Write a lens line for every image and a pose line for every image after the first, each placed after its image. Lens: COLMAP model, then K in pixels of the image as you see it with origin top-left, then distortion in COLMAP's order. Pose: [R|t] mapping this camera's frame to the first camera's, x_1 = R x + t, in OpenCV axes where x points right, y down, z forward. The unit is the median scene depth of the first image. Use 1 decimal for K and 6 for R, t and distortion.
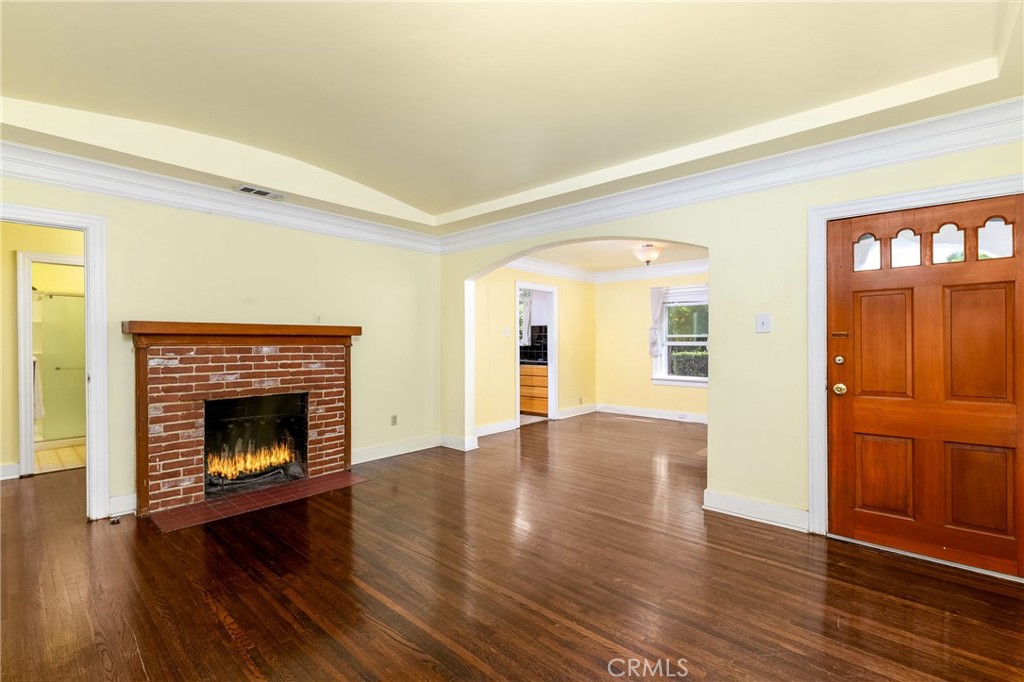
lens RADIAL K [[452.9, 0, 514.6], [0, 452.9, 345.2], [0, 0, 1]] dist [-0.002999, -0.000030]
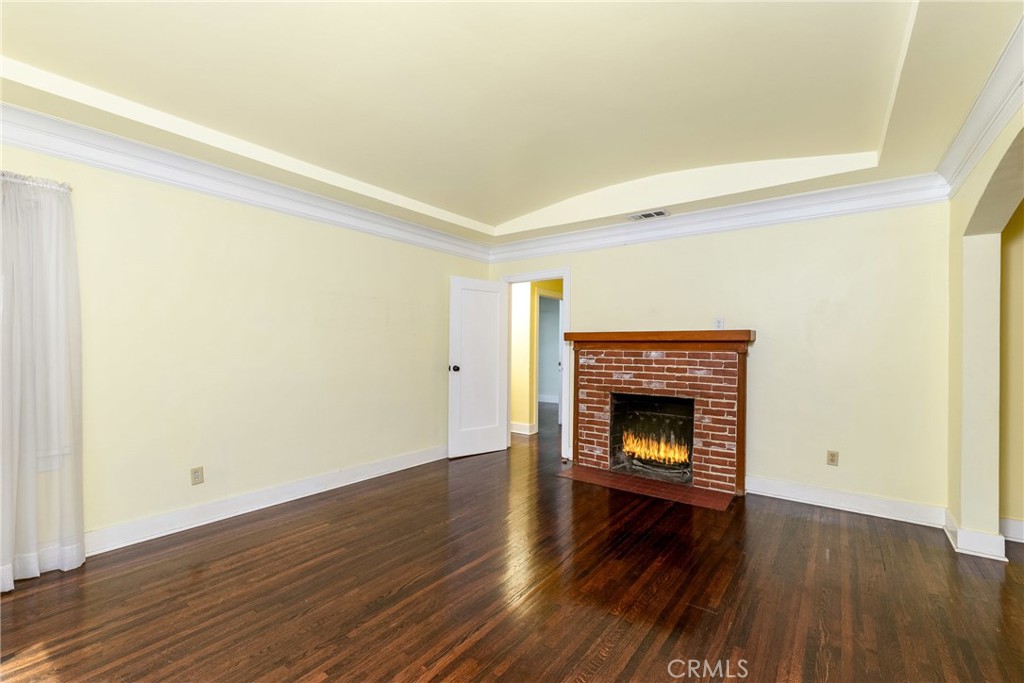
lens RADIAL K [[452.9, 0, 528.0], [0, 452.9, 343.6], [0, 0, 1]] dist [-0.002999, -0.000030]
pose [[0.081187, -0.000789, -0.996699, 0.521265], [-0.013522, 0.999907, -0.001893, -0.009552], [0.996607, 0.013631, 0.081169, 0.587802]]
